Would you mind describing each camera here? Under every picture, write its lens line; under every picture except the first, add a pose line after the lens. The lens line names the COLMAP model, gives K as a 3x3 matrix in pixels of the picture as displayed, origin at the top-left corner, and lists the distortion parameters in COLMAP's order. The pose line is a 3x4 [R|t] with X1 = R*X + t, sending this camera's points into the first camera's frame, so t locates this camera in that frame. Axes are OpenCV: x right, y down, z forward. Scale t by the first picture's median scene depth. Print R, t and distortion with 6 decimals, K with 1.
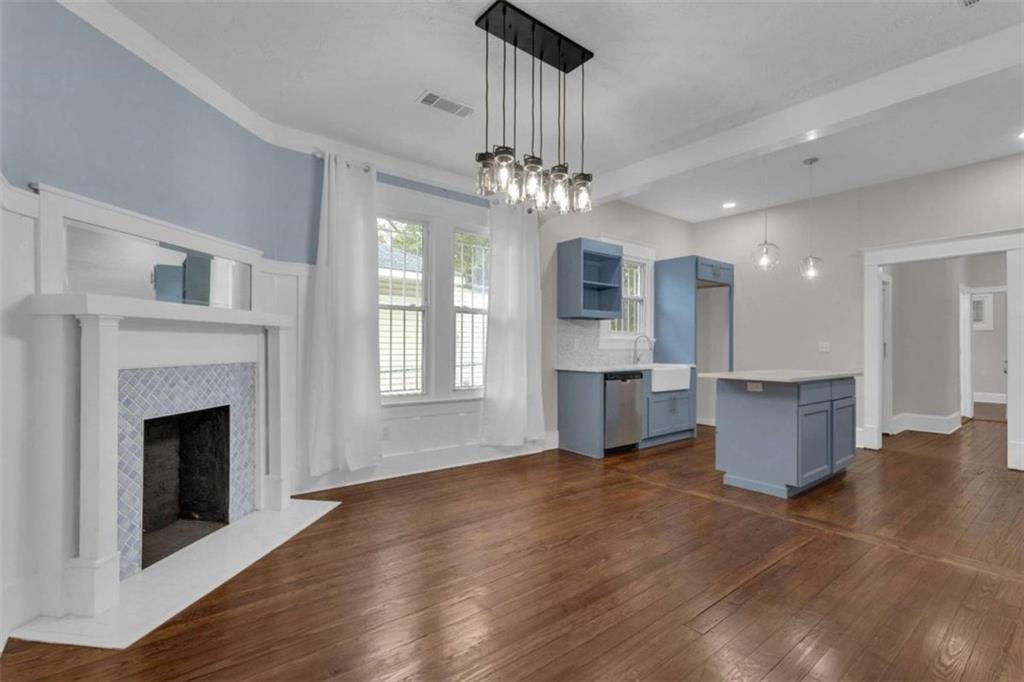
lens RADIAL K [[470.7, 0, 513.3], [0, 470.7, 341.8], [0, 0, 1]] dist [0.002340, 0.000339]
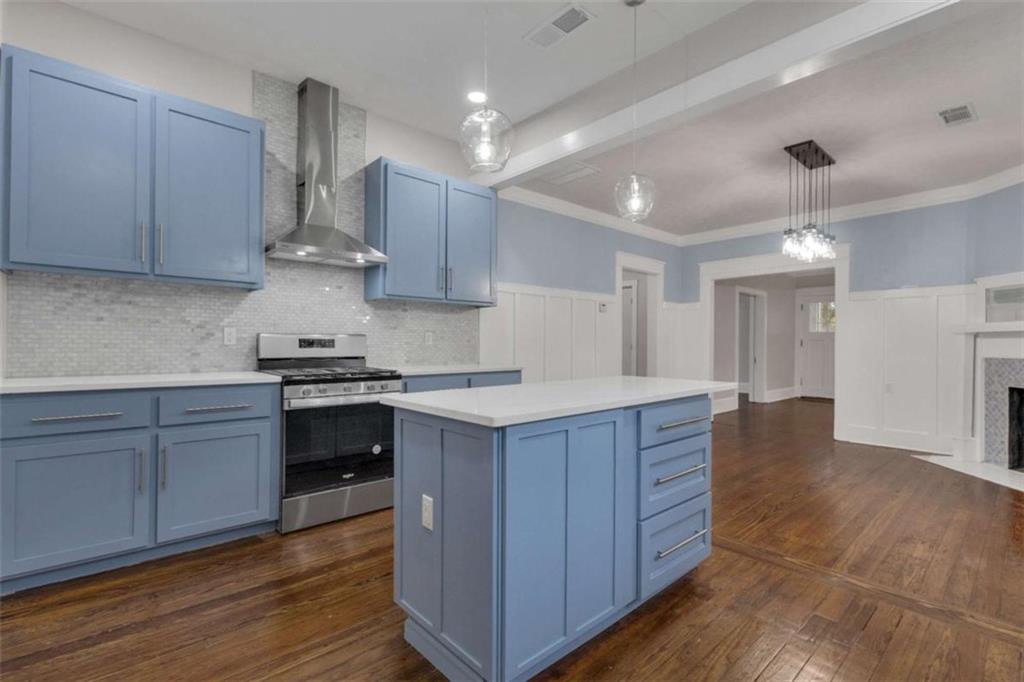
lens RADIAL K [[470.7, 0, 508.9], [0, 470.7, 341.7], [0, 0, 1]] dist [0.002340, 0.000339]
pose [[-0.998817, -0.011914, -0.047150, 0.639525], [-0.011363, 0.999864, -0.011936, 0.017955], [0.047286, -0.011386, -0.998816, 1.413387]]
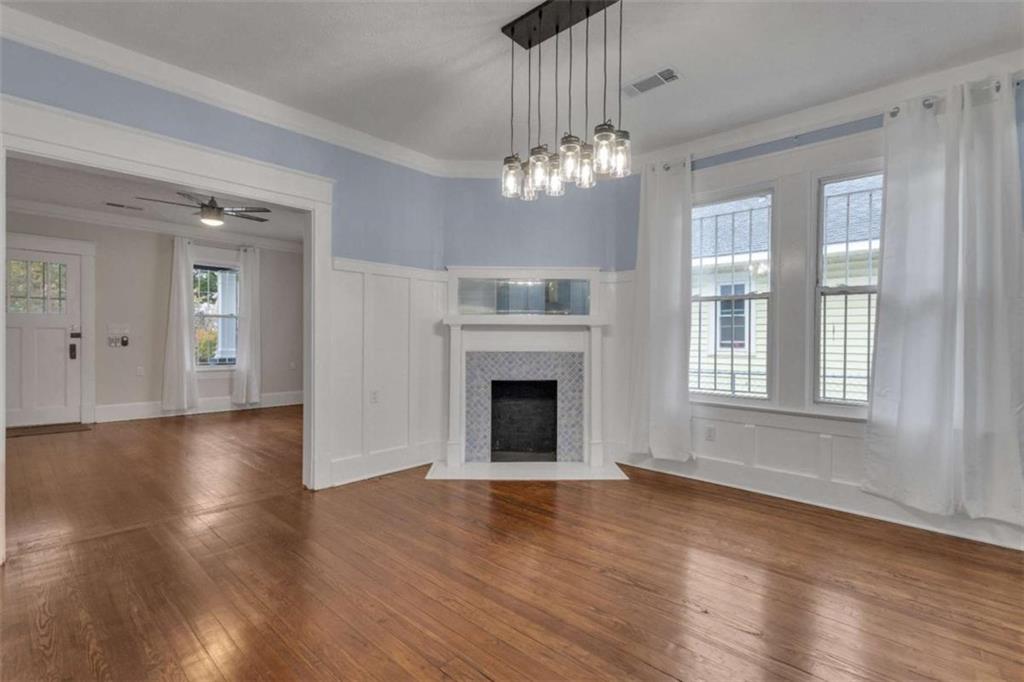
lens RADIAL K [[470.7, 0, 513.3], [0, 470.7, 342.6], [0, 0, 1]] dist [0.002340, 0.000339]
pose [[0.148299, 0.002919, -0.988938, 0.530450], [0.001179, 0.999994, 0.003129, 0.007891], [0.988942, -0.001630, 0.148295, 0.419126]]
